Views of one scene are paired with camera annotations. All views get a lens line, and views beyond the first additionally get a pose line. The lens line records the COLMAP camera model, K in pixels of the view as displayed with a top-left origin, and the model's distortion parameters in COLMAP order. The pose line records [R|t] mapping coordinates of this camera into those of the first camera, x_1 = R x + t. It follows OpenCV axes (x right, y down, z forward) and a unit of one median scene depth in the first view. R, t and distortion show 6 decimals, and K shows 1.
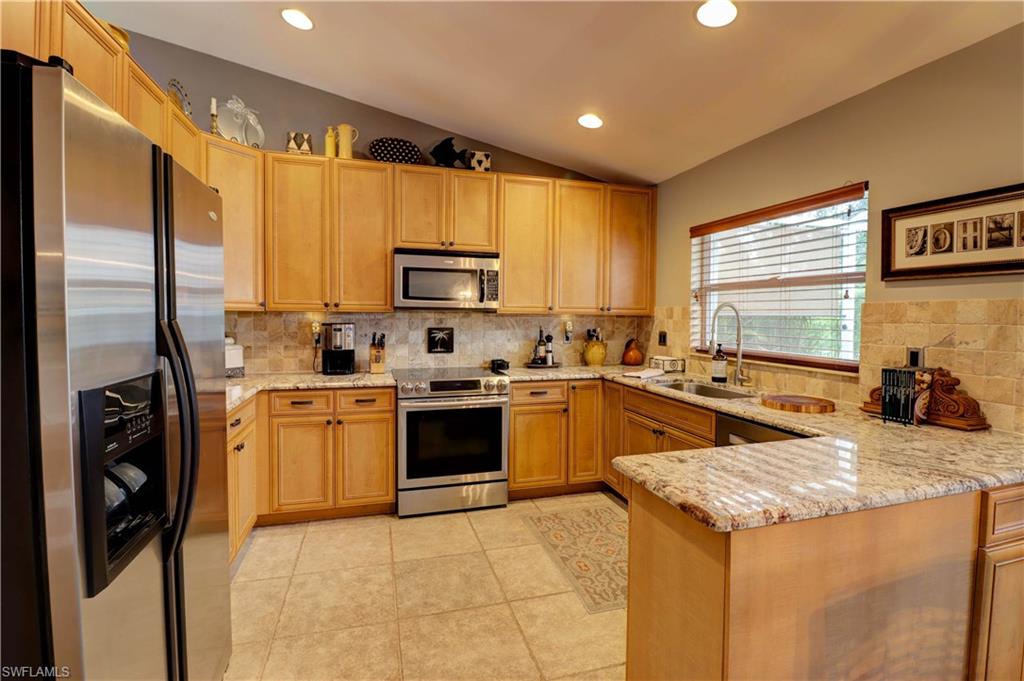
lens RADIAL K [[475.5, 0, 509.3], [0, 475.5, 331.9], [0, 0, 1]] dist [0.001568, -0.013677]
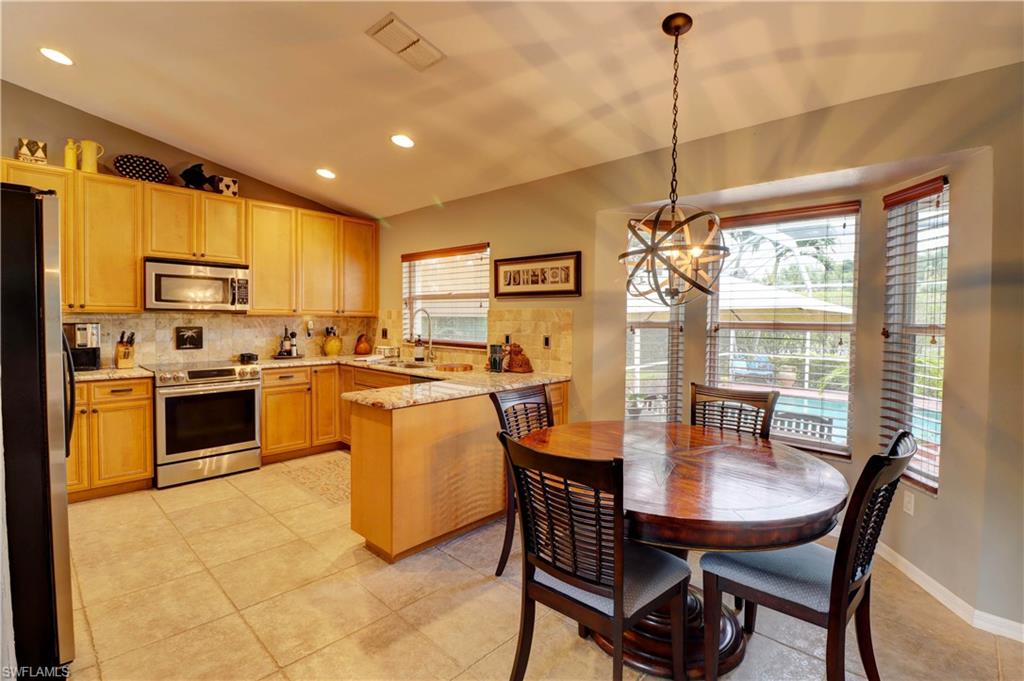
lens RADIAL K [[475.5, 0, 509.3], [0, 475.5, 331.9], [0, 0, 1]] dist [0.001568, -0.013677]
pose [[0.862629, -0.013563, 0.505656, -0.066342], [0.014566, 0.999892, 0.001971, 0.013647], [-0.505628, 0.005665, 0.862733, -0.408437]]
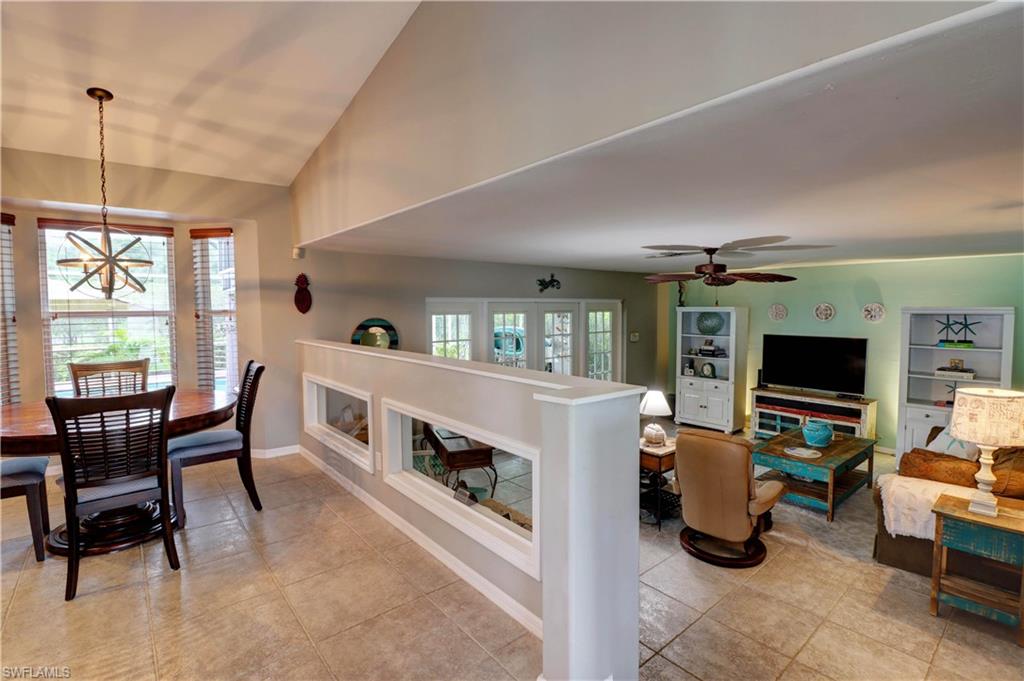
lens RADIAL K [[475.5, 0, 509.3], [0, 475.5, 331.9], [0, 0, 1]] dist [0.001568, -0.013677]
pose [[-0.401074, -0.052769, 0.914525, -0.635697], [0.035196, 0.996715, 0.072946, 0.006133], [-0.915369, 0.061444, -0.397899, -0.300581]]
